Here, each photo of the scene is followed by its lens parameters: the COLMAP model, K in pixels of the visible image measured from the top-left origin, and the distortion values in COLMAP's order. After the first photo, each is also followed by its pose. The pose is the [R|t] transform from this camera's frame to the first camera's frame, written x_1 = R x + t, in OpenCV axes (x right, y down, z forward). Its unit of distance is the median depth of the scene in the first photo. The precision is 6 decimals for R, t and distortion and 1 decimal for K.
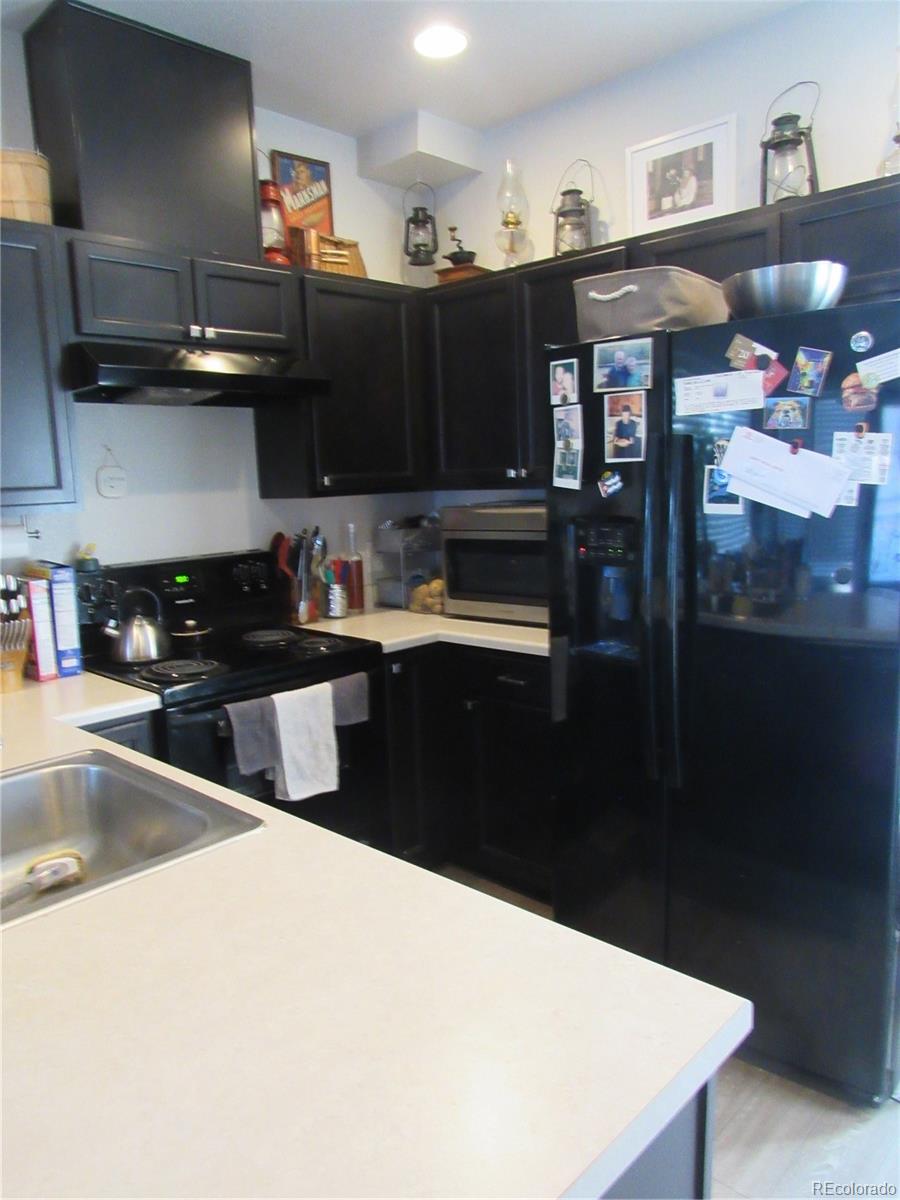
lens RADIAL K [[872.3, 0, 451.6], [0, 872.3, 601.4], [0, 0, 1]] dist [0.019456, -0.011620]
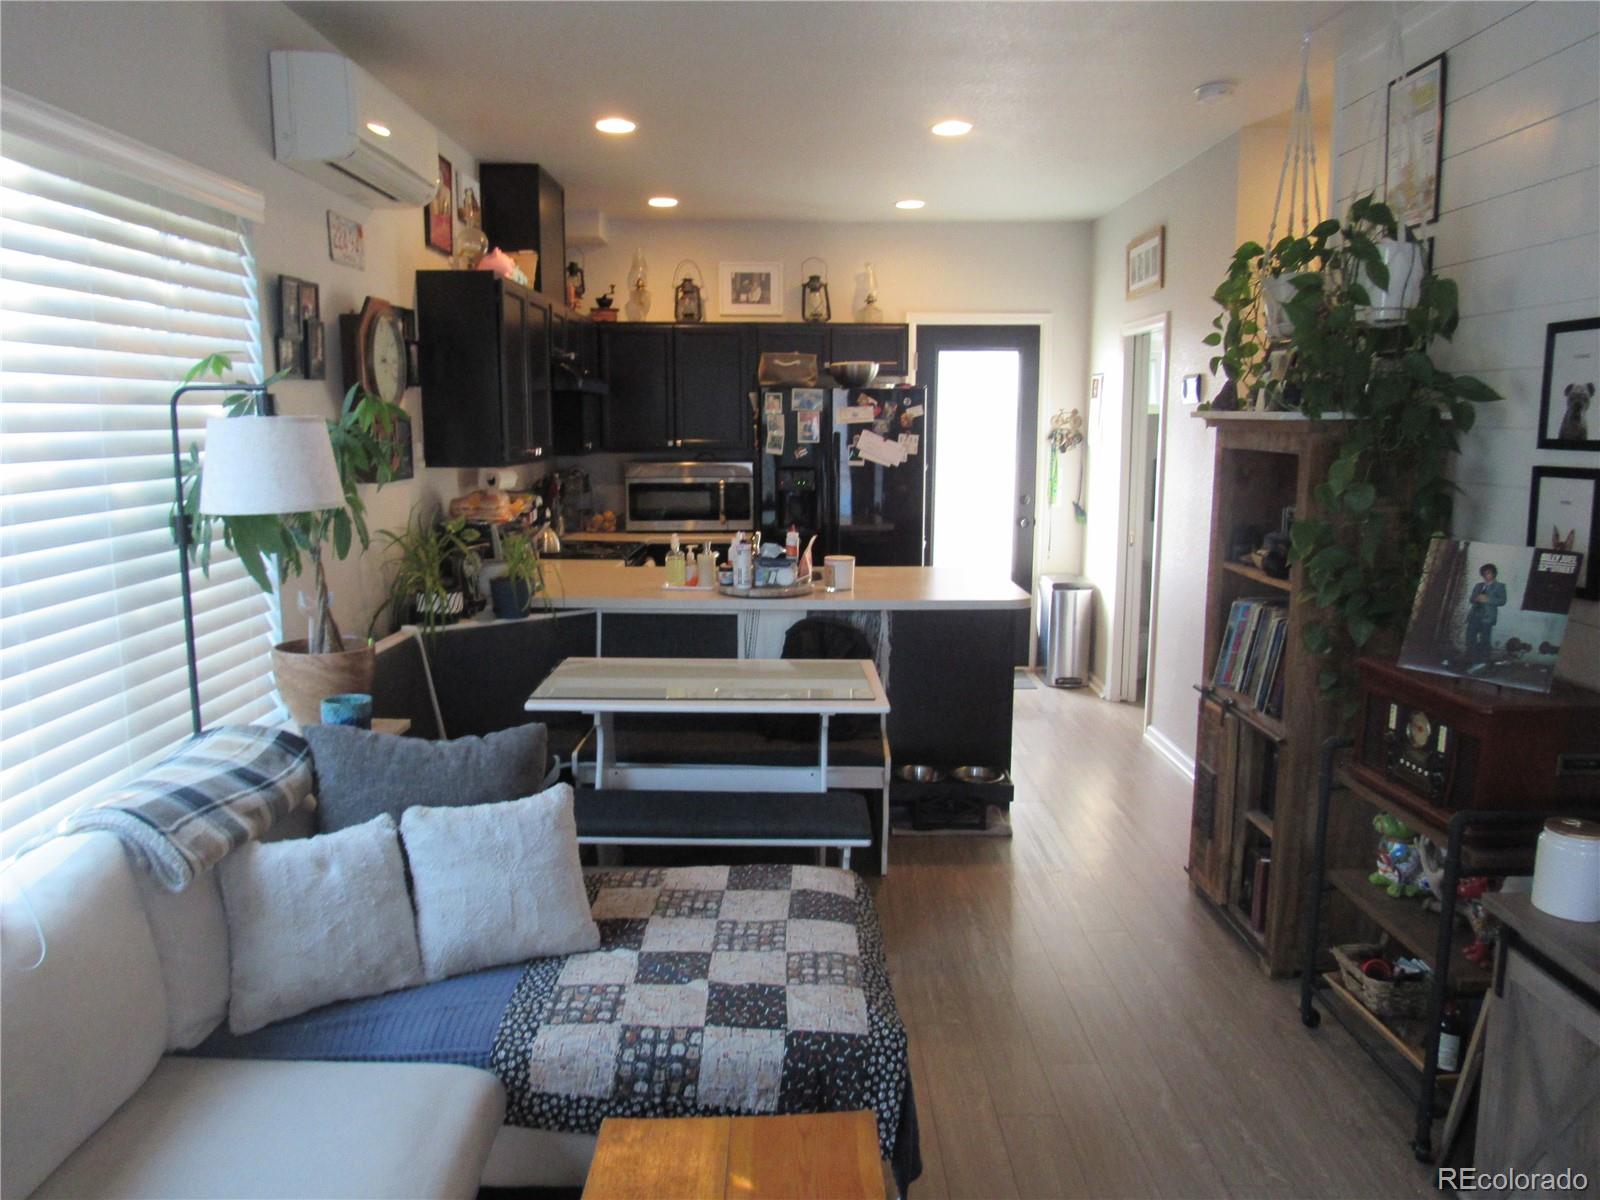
lens RADIAL K [[1163.1, 0, 794.4], [0, 1163.1, 593.9], [0, 0, 1]] dist [0.019456, -0.011620]
pose [[0.719006, -0.081184, 0.690246, -1.865043], [0.079149, 0.996258, 0.034729, 0.116587], [-0.690482, 0.029662, 0.722741, -1.081590]]
